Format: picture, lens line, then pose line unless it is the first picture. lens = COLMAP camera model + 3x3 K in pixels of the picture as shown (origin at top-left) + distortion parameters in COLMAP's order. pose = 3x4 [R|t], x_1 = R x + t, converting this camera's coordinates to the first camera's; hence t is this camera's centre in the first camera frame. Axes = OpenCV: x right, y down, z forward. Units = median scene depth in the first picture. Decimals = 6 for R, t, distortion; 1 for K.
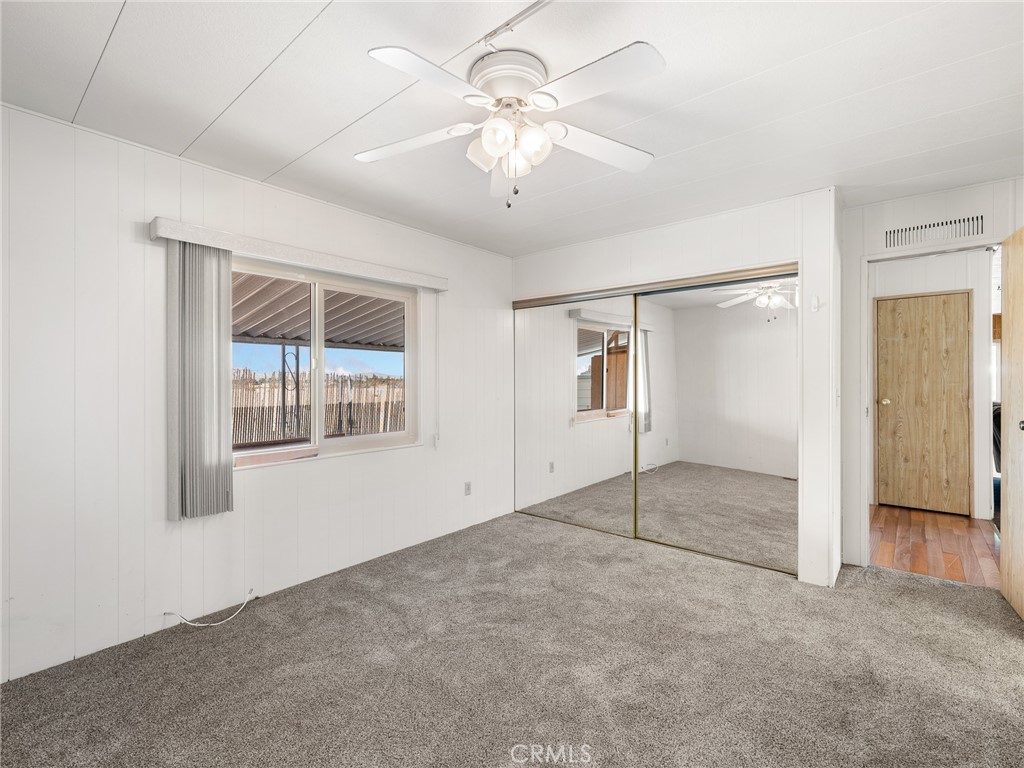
lens RADIAL K [[465.9, 0, 512.0], [0, 465.9, 384.0], [0, 0, 1]] dist [-0.001224, 0.000488]
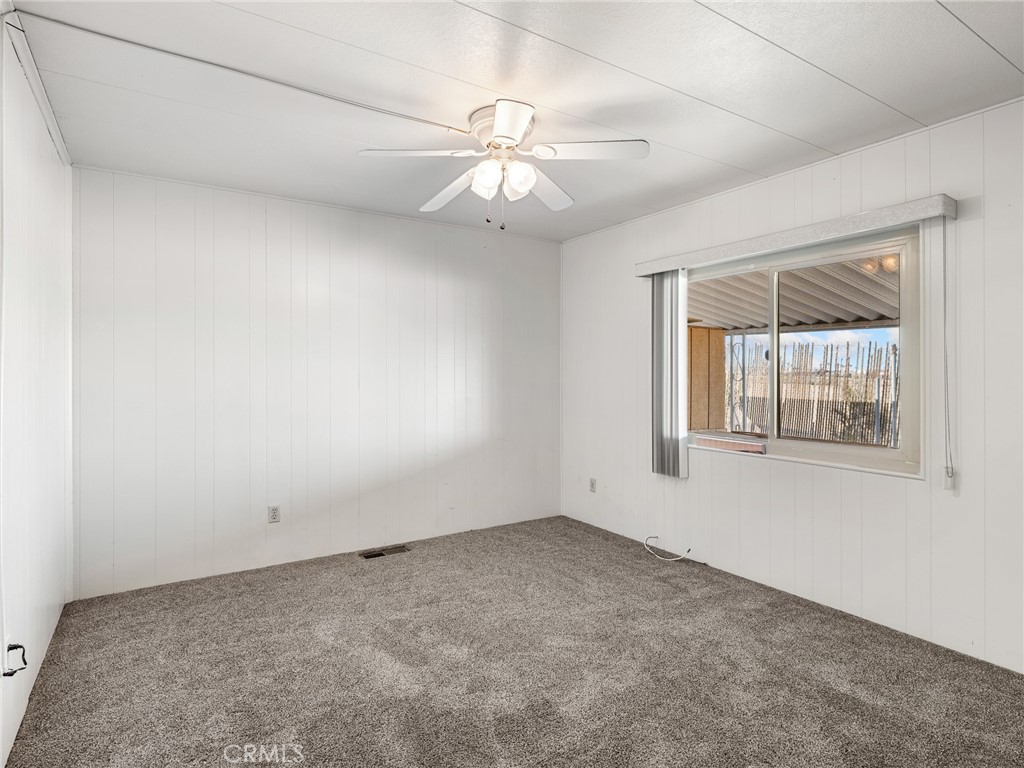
lens RADIAL K [[559.1, 0, 512.0], [0, 559.1, 384.0], [0, 0, 1]] dist [-0.003927, -0.000524]
pose [[-0.293897, 0.001621, -0.955836, 0.794548], [-0.022221, 0.999717, 0.008527, 0.017704], [0.955579, 0.023746, -0.293778, 0.845923]]
